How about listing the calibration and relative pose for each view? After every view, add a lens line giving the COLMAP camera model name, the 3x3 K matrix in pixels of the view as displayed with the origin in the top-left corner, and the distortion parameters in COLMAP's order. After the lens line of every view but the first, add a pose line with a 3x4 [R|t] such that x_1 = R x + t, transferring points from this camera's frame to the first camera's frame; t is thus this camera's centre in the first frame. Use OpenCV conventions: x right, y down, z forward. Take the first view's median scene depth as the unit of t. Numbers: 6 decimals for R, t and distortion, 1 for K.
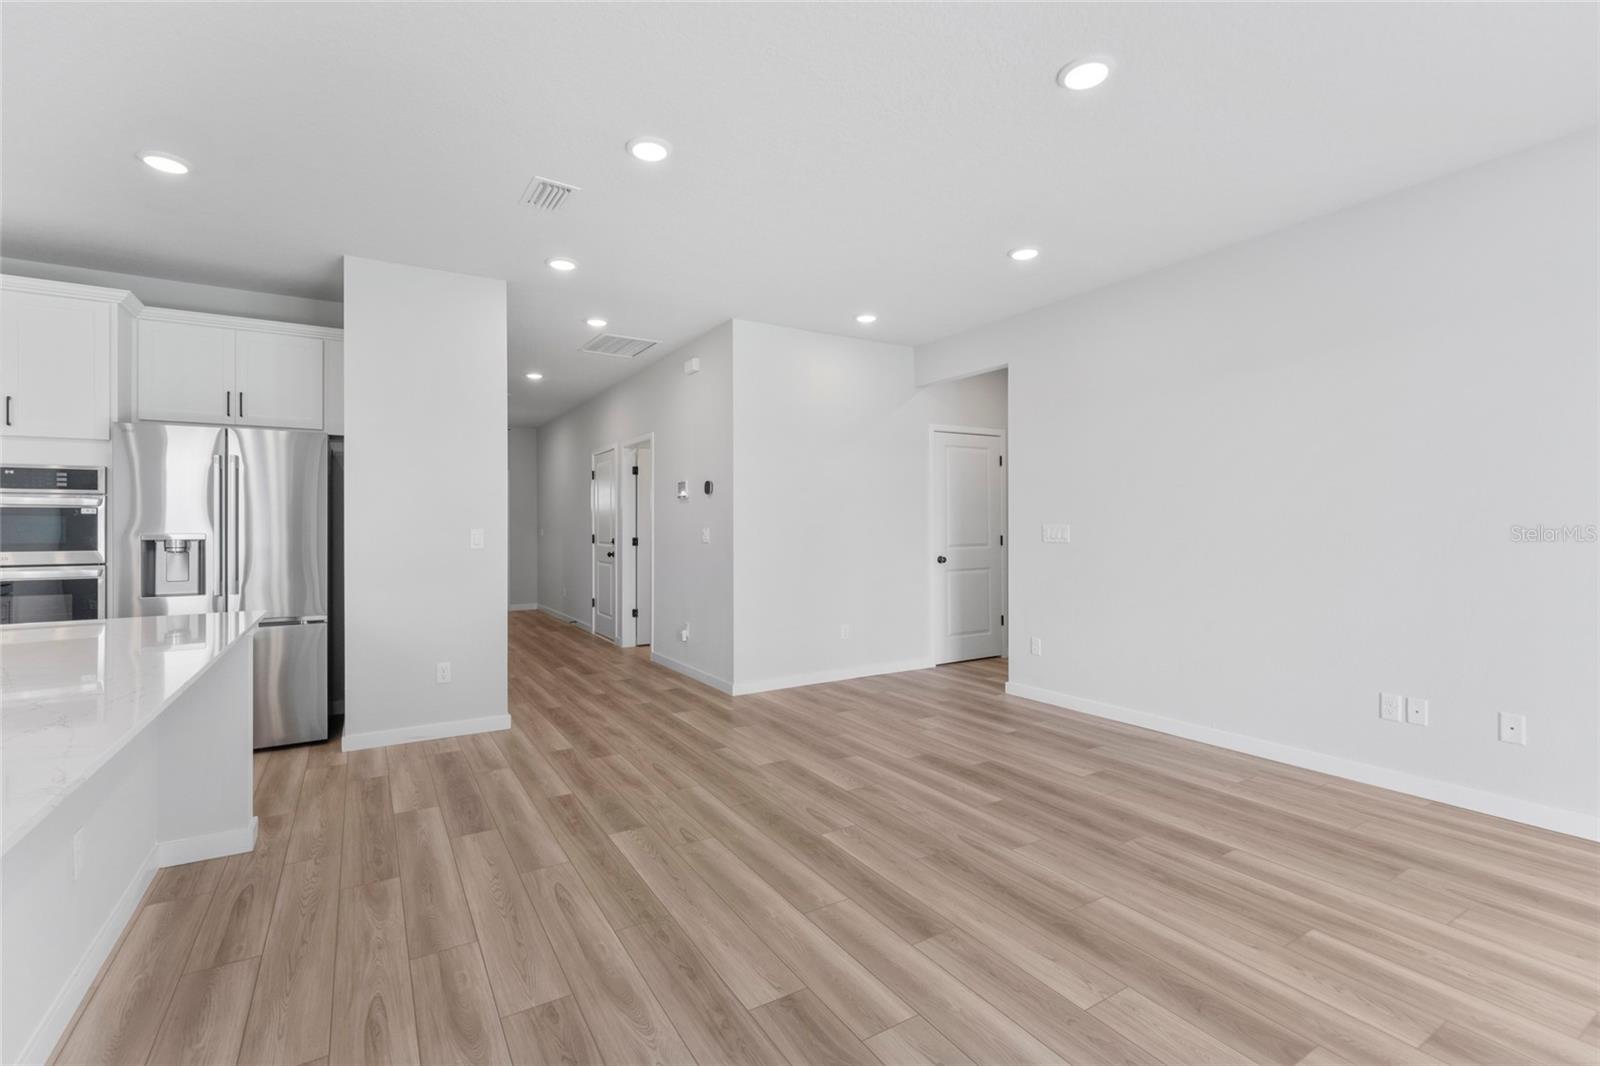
lens RADIAL K [[721.8, 0, 800.0], [0, 721.8, 533.0], [0, 0, 1]] dist [-0.001761, -0.000580]
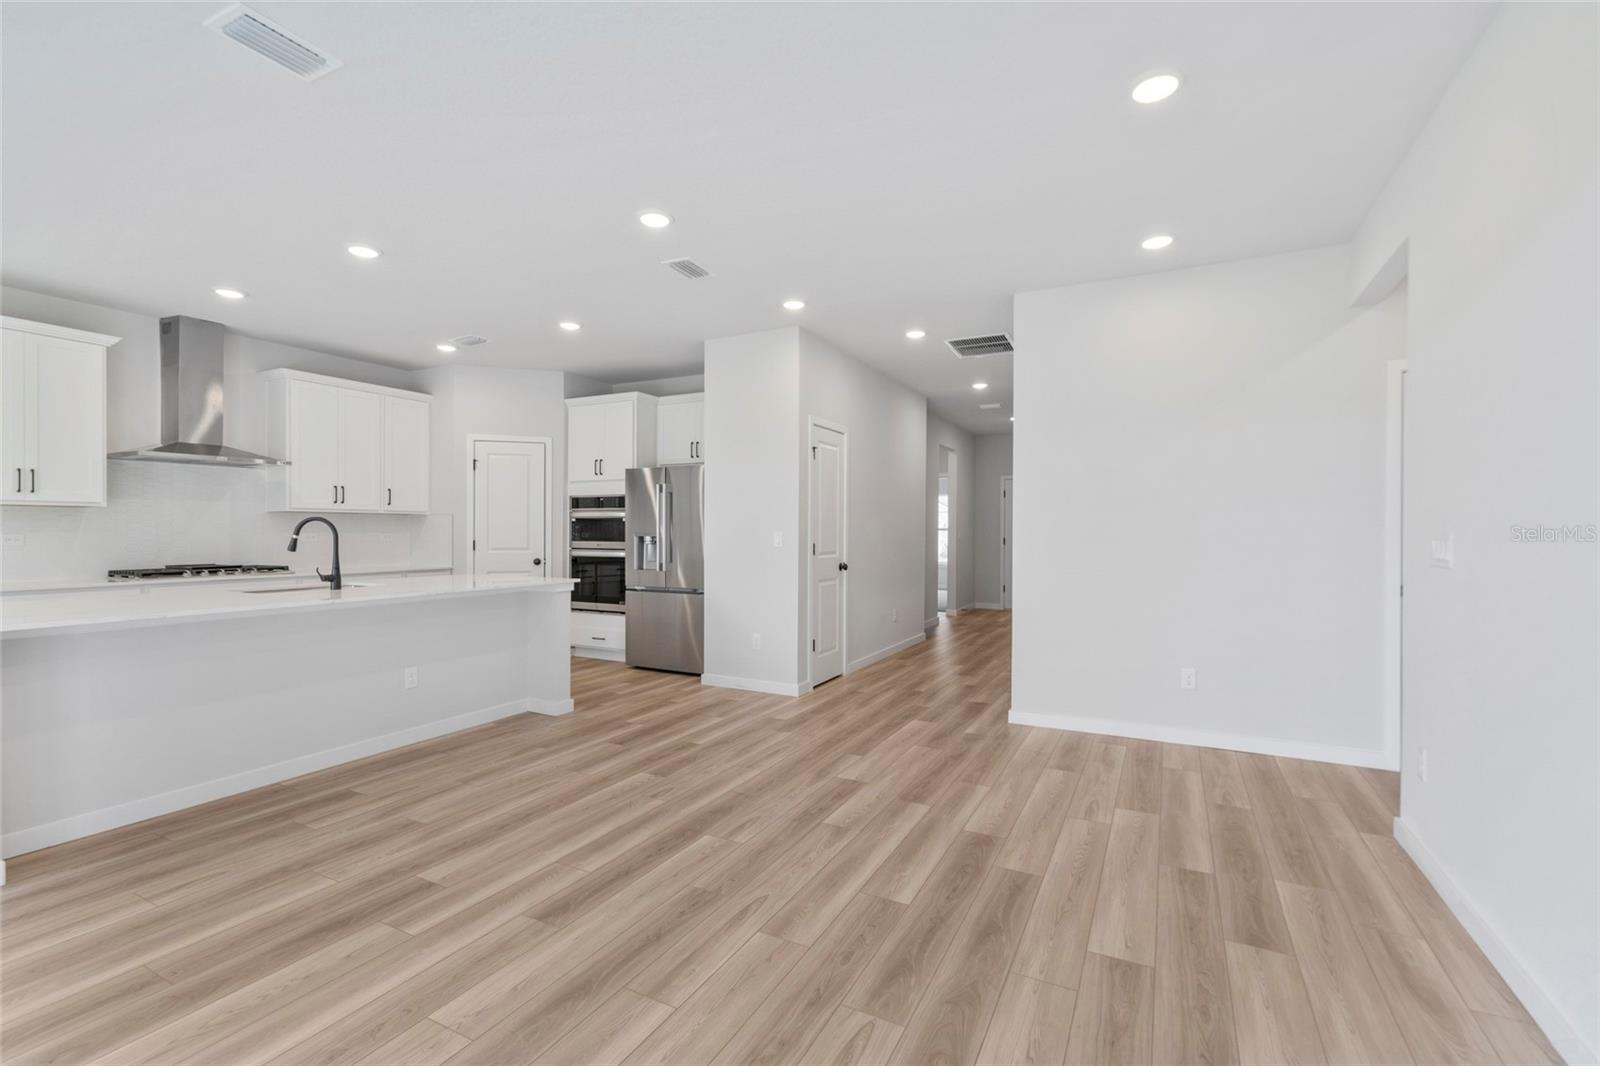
lens RADIAL K [[712.2, 0, 793.9], [0, 712.2, 534.5], [0, 0, 1]] dist [-0.000635, -0.000235]
pose [[0.505752, 0.012865, -0.862583, 0.846982], [-0.014418, 0.999875, 0.006459, -0.011628], [0.862558, 0.009170, 0.505875, 0.529431]]
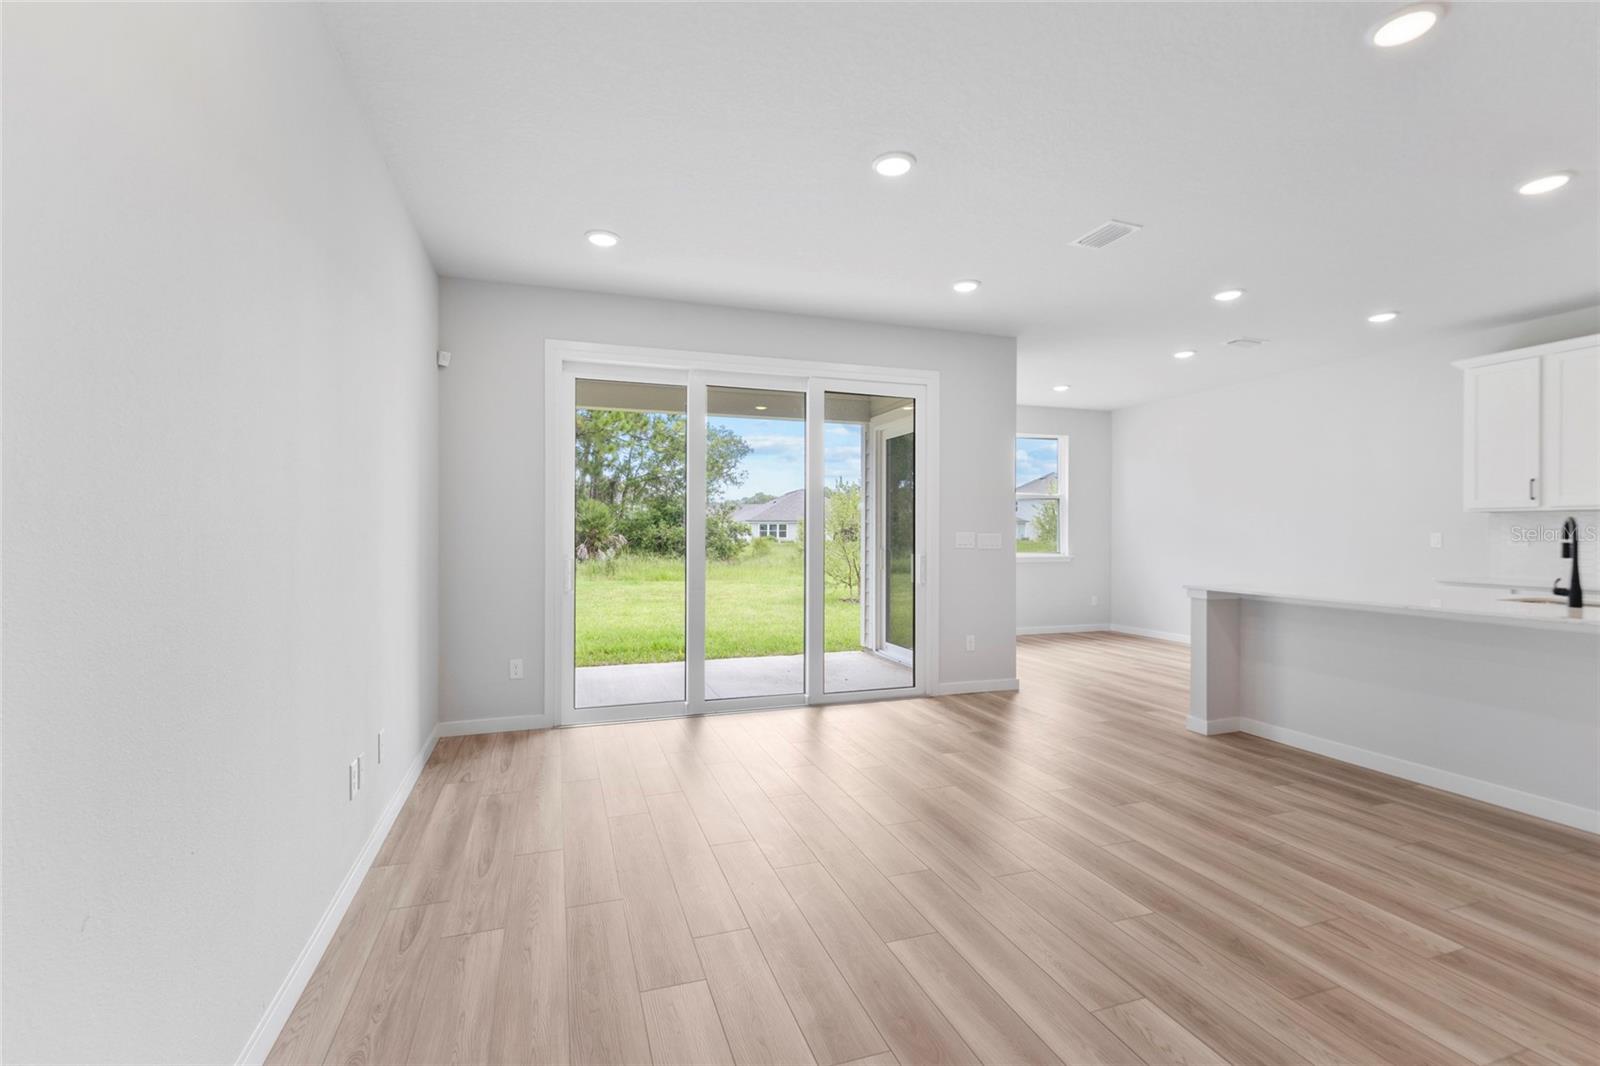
lens RADIAL K [[712.2, 0, 793.9], [0, 712.2, 534.5], [0, 0, 1]] dist [-0.000635, -0.000235]
pose [[-0.973830, 0.005072, 0.227219, 0.212596], [0.008124, 0.999889, 0.012501, -0.018367], [-0.227130, 0.014019, -0.973763, 1.662268]]
